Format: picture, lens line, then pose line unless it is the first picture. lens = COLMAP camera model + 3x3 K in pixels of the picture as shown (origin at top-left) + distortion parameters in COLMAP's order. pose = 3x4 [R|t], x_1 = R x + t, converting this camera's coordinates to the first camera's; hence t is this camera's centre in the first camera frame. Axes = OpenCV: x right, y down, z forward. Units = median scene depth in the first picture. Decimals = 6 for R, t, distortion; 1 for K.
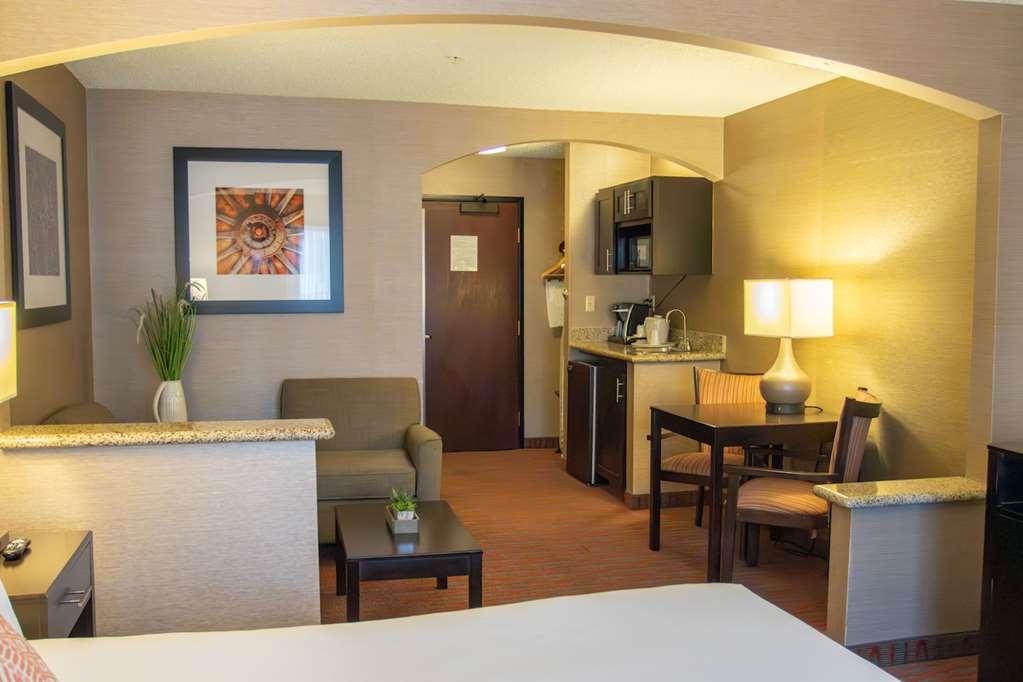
lens RADIAL K [[1061.2, 0, 511.5], [0, 1061.2, 341.0], [0, 0, 1]] dist [-0.004518, -0.002577]
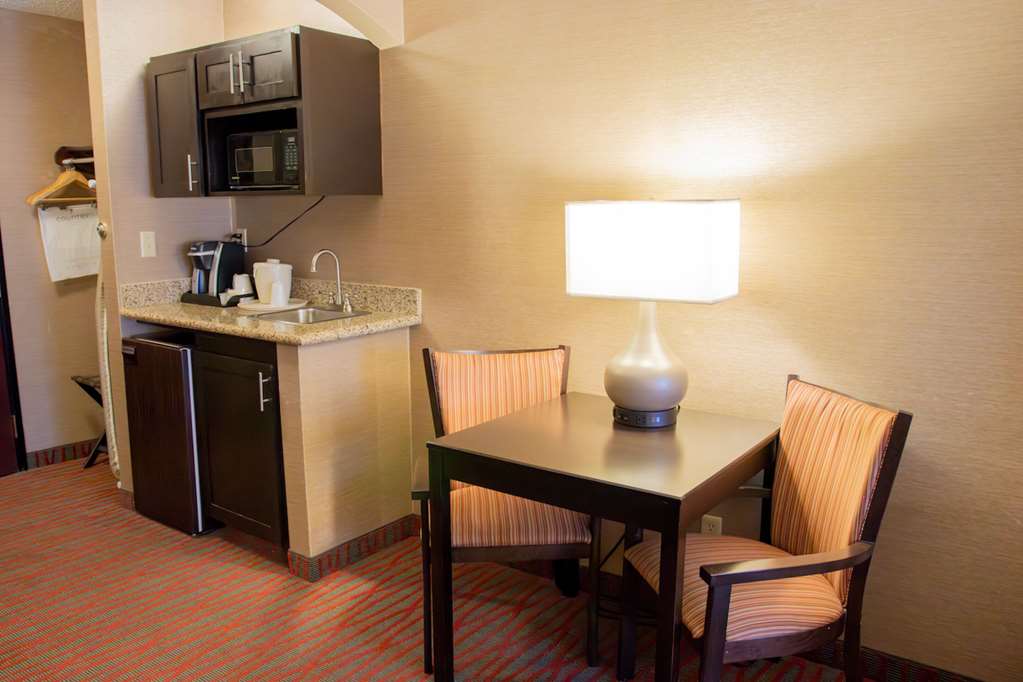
lens RADIAL K [[807.2, 0, 513.0], [0, 807.2, 352.7], [0, 0, 1]] dist [-0.068266, 0.001487]
pose [[0.762893, -0.116819, 0.635883, -0.066918], [0.038370, 0.989988, 0.135839, -0.027150], [-0.645385, -0.079232, 0.759737, 0.498376]]
